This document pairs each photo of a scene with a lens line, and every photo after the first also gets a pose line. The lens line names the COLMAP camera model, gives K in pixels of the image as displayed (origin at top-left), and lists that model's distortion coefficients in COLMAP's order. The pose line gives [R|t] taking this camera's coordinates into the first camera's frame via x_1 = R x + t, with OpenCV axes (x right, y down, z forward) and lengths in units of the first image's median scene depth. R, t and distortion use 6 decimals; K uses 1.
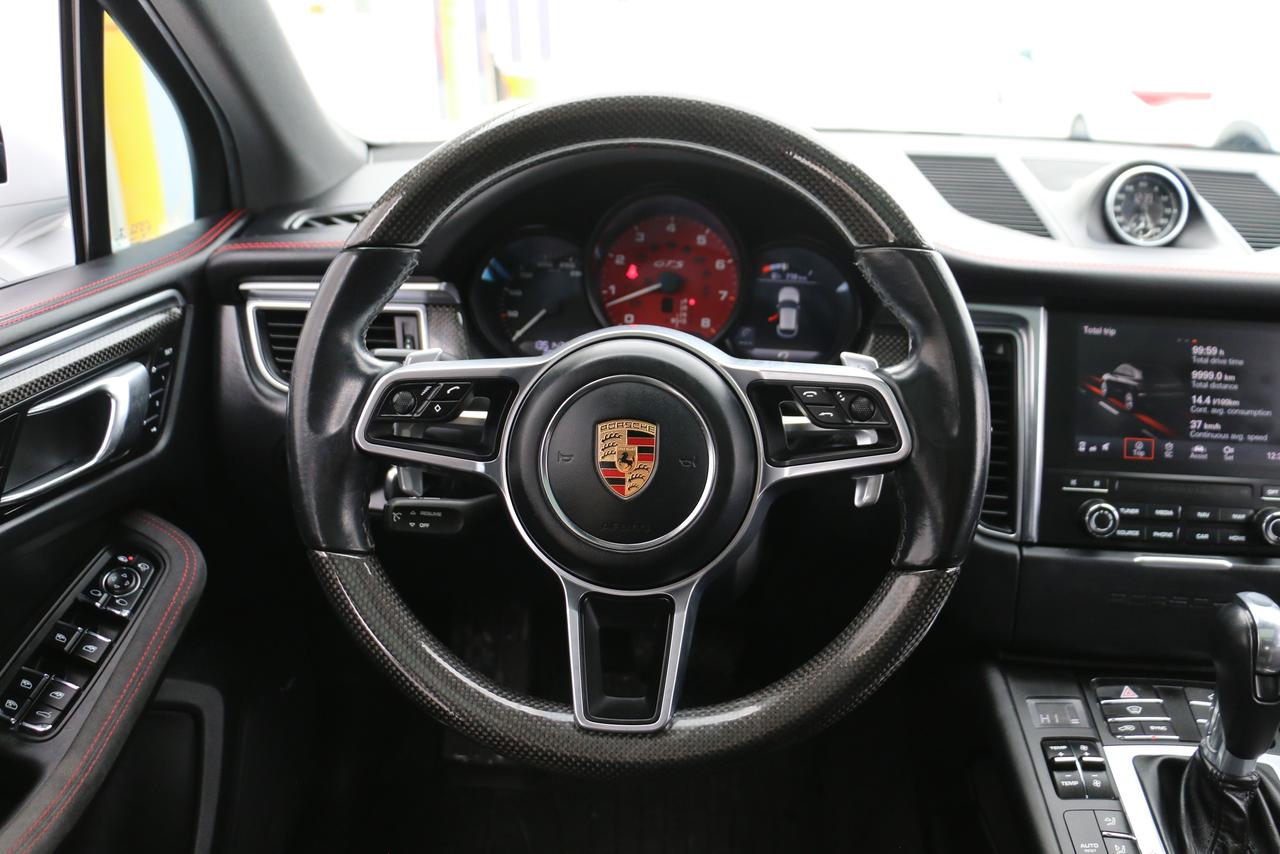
lens RADIAL K [[1087.3, 0, 640.0], [0, 1087.3, 427.0], [0, 0, 1]] dist [-0.185708, 0.181601]
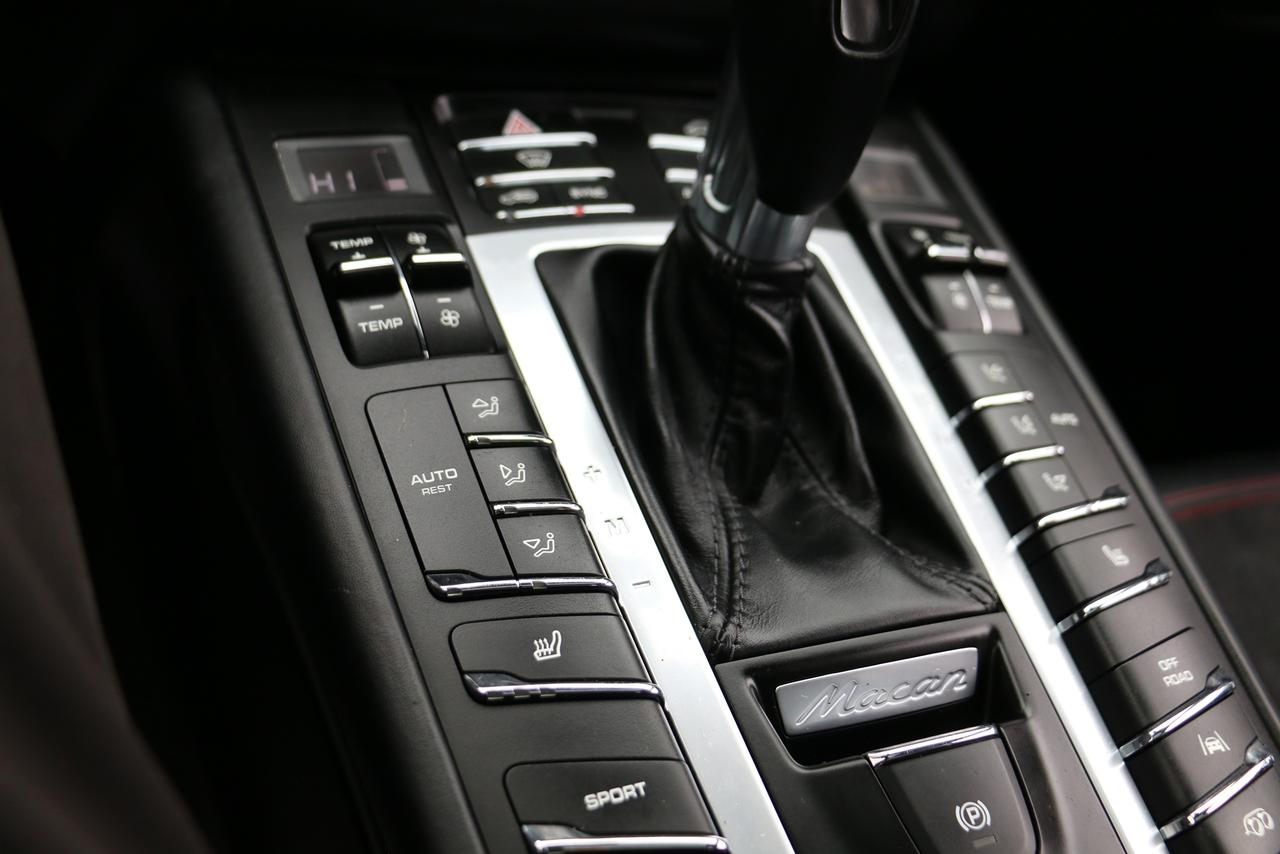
lens RADIAL K [[1321.0, 0, 640.0], [0, 1321.0, 427.0], [0, 0, 1]] dist [-0.144698, -0.000659]
pose [[0.864091, -0.142396, 0.482773, 0.236760], [-0.013175, 0.952420, 0.304503, 0.211385], [-0.503163, -0.269479, 0.821102, 0.509728]]
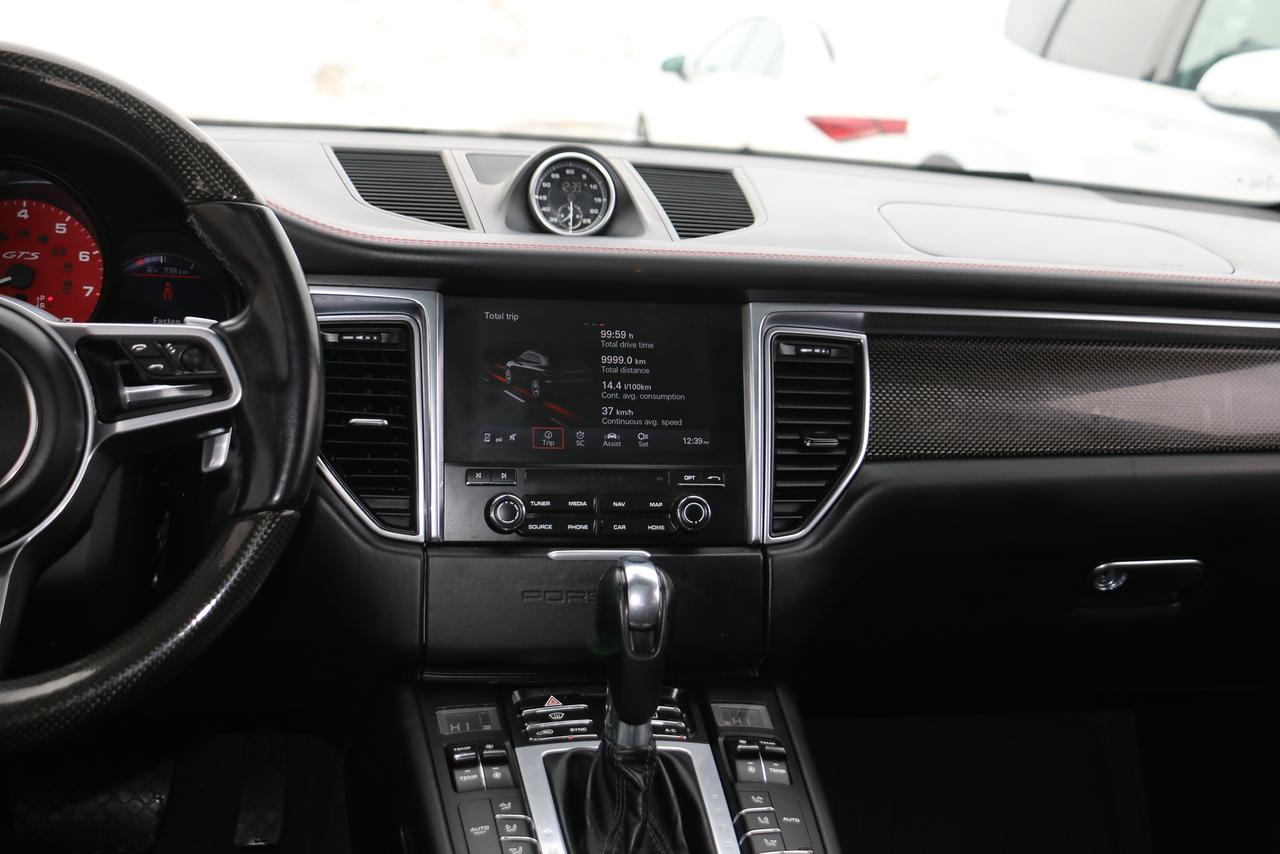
lens RADIAL K [[1716.2, 0, 640.0], [0, 1716.2, 427.0], [0, 0, 1]] dist [-0.001451, 0.037454]
pose [[0.955113, -0.021069, 0.295491, 0.102127], [0.059527, 0.990773, -0.121763, 0.206843], [-0.290199, 0.133887, 0.947554, -0.487996]]
